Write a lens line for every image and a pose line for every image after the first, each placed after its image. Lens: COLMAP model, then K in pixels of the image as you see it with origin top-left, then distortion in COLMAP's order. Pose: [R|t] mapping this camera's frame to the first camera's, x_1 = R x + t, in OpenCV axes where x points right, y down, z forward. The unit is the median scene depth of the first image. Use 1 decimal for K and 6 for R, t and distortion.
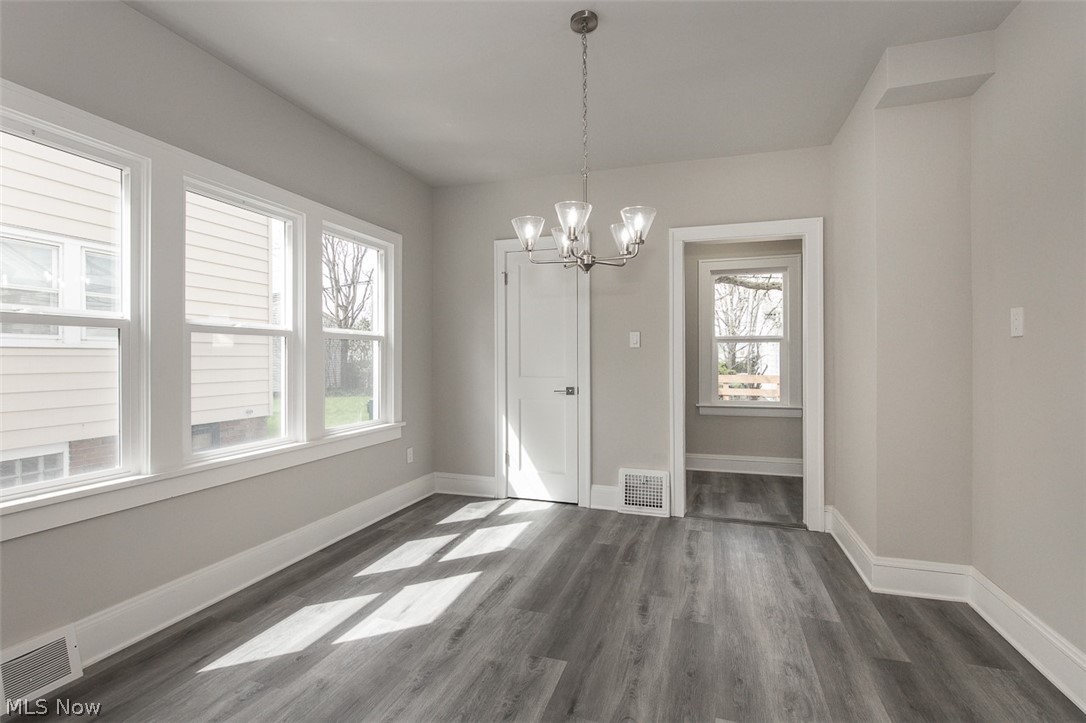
lens RADIAL K [[501.0, 0, 541.1], [0, 501.0, 361.7], [0, 0, 1]] dist [-0.011755, 0.000301]
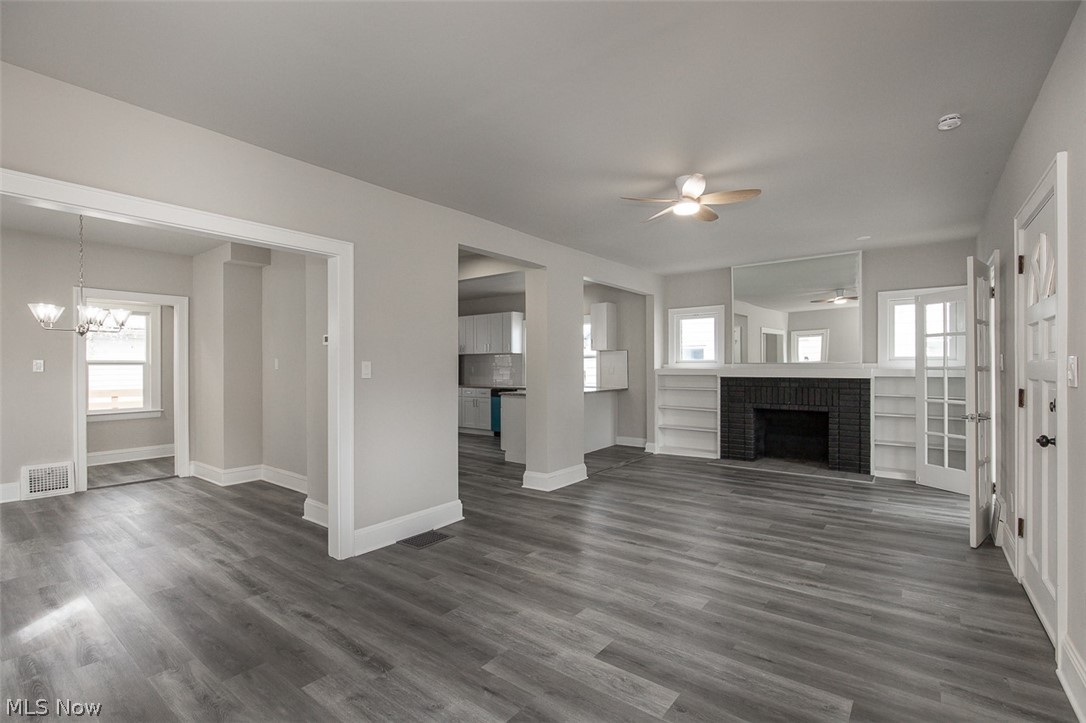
lens RADIAL K [[501.0, 0, 541.1], [0, 501.0, 361.7], [0, 0, 1]] dist [-0.011755, 0.000301]
pose [[0.332870, 0.011143, 0.942907, -0.643554], [0.003781, 0.999906, -0.013152, -0.035533], [-0.942965, 0.007943, 0.332797, -0.722598]]
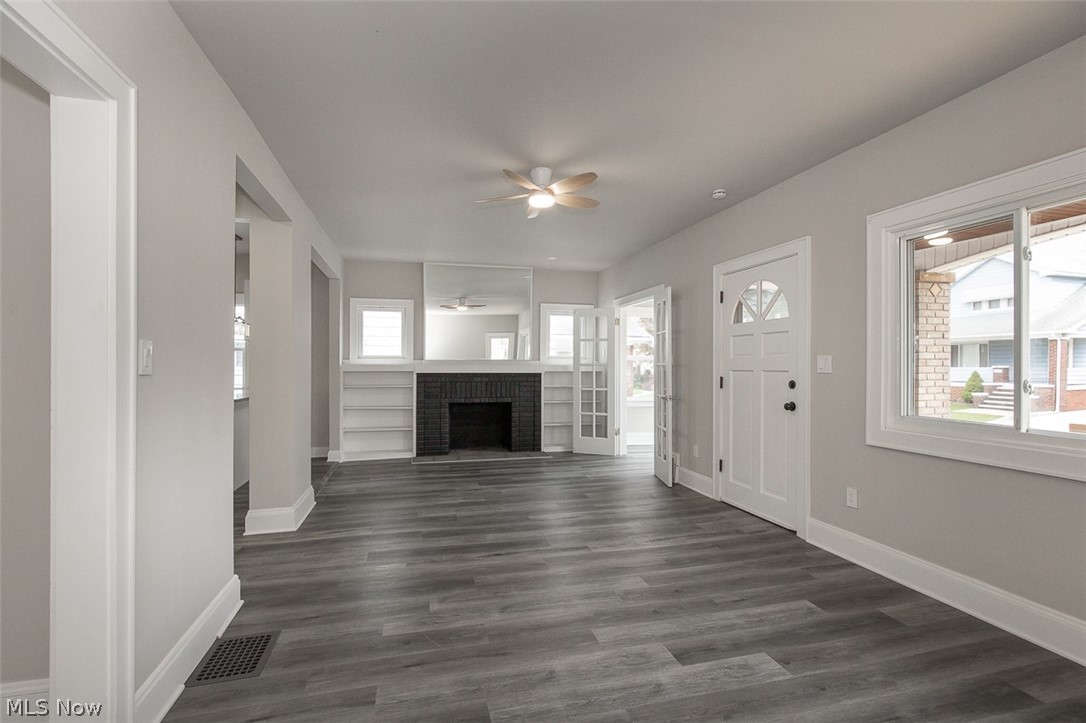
lens RADIAL K [[495.5, 0, 547.2], [0, 495.5, 365.8], [0, 0, 1]] dist [-0.011470, -0.000011]
pose [[-0.547894, 0.000929, 0.836547, -0.423498], [0.000867, 0.999999, -0.000543, -0.026077], [-0.836548, 0.000427, -0.547894, -0.114501]]
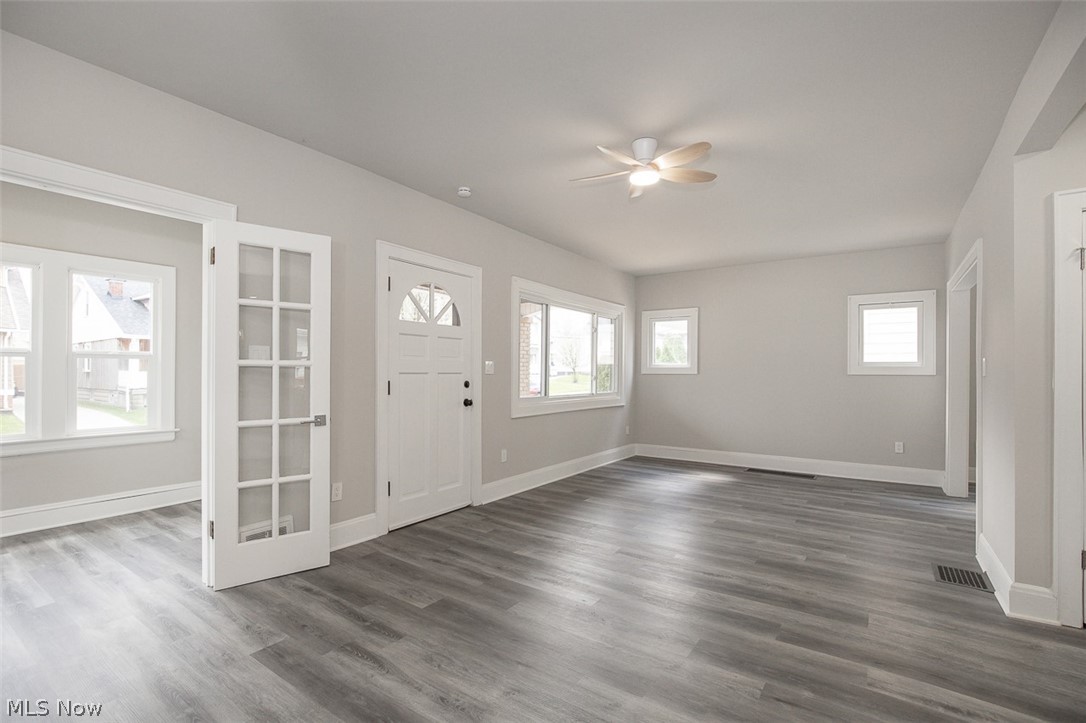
lens RADIAL K [[495.9, 0, 541.3], [0, 495.9, 373.3], [0, 0, 1]] dist [-0.002801, -0.000147]
pose [[-0.289491, 0.002425, -0.957178, 1.328649], [-0.007127, 0.999964, 0.004689, -0.021612], [0.957154, 0.008179, -0.289463, -0.581166]]
